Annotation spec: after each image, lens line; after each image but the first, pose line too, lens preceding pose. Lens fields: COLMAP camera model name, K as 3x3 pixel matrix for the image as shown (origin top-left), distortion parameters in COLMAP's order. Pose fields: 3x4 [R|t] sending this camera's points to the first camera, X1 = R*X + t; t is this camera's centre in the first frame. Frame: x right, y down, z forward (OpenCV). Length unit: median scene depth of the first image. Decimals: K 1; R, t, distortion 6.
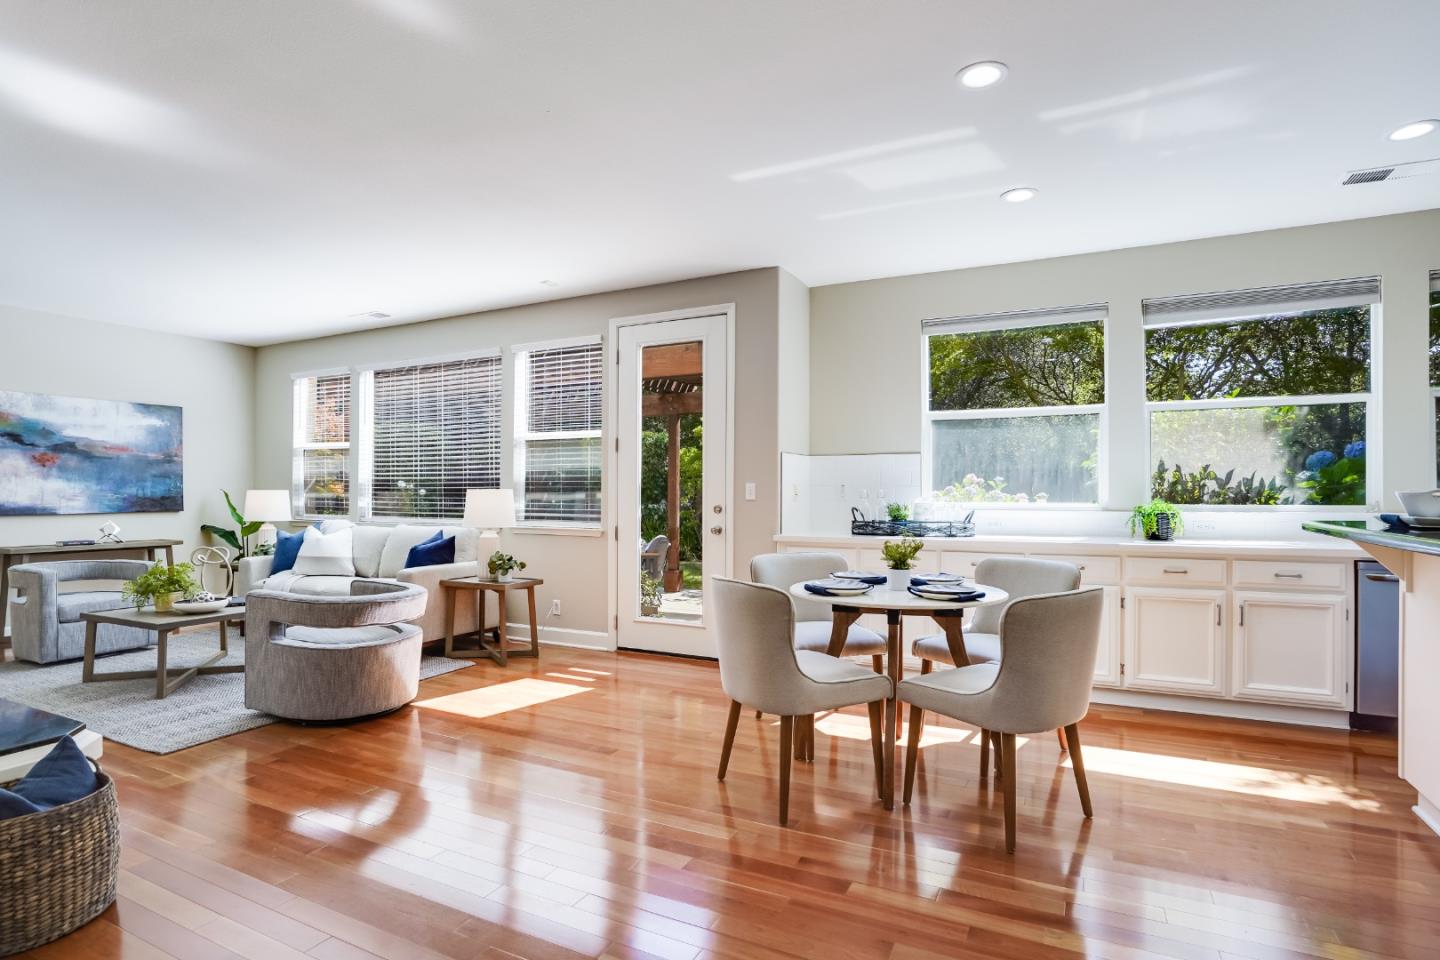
lens RADIAL K [[746.3, 0, 712.7], [0, 746.3, 487.8], [0, 0, 1]] dist [-0.016994, 0.004023]
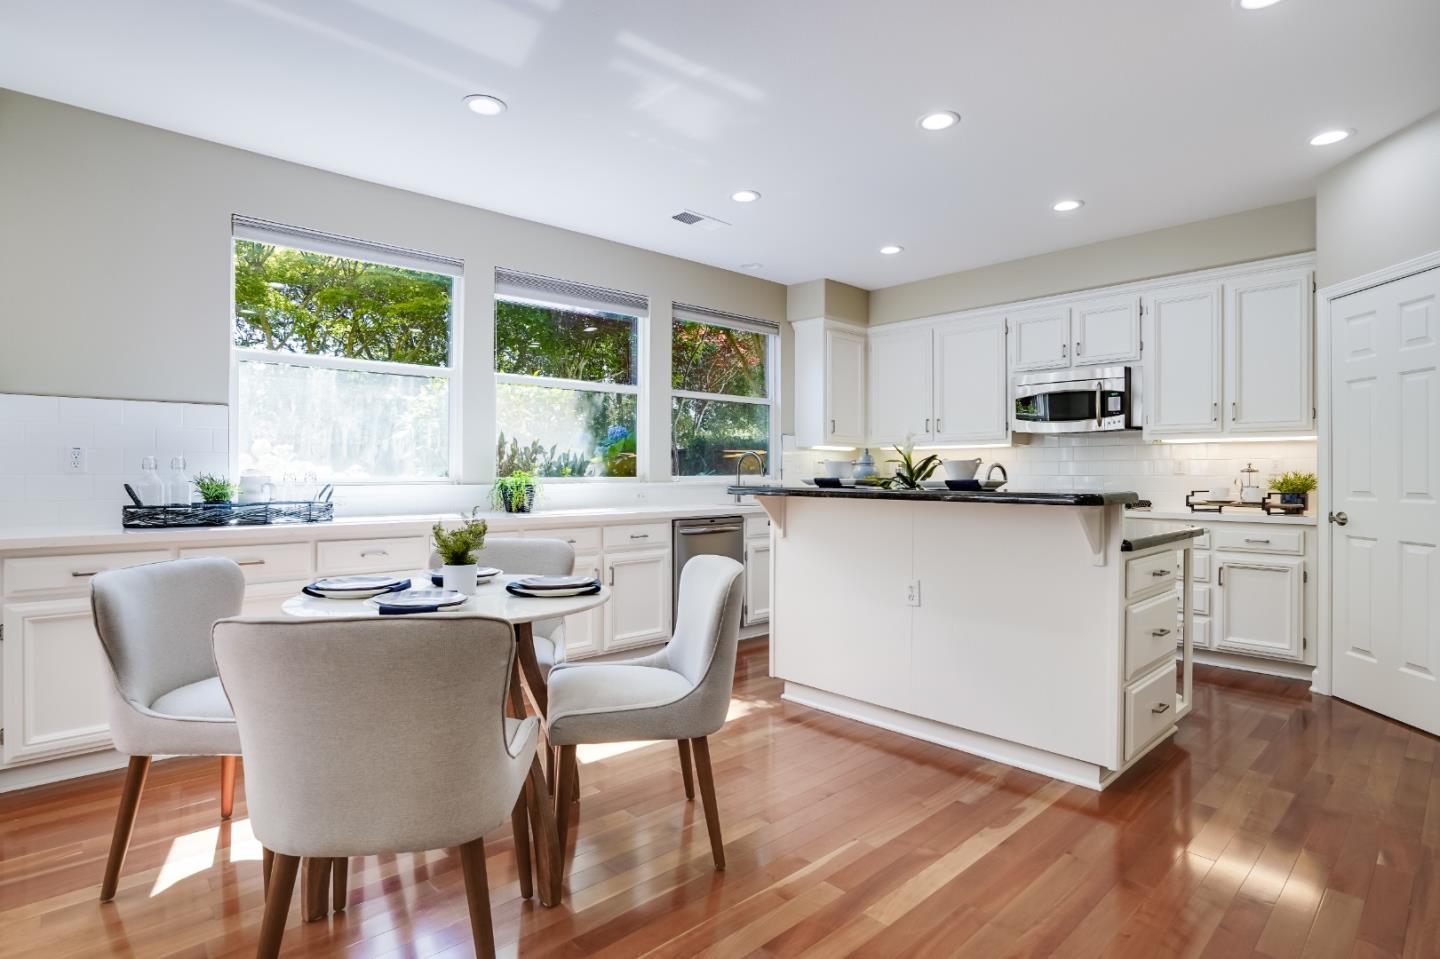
lens RADIAL K [[746.3, 0, 720.4], [0, 746.3, 477.3], [0, 0, 1]] dist [-0.016994, 0.004023]
pose [[0.361697, -0.003144, 0.932291, -0.238437], [-0.009979, 0.999924, 0.007243, 0.013430], [-0.932242, -0.011923, 0.361638, 0.390436]]
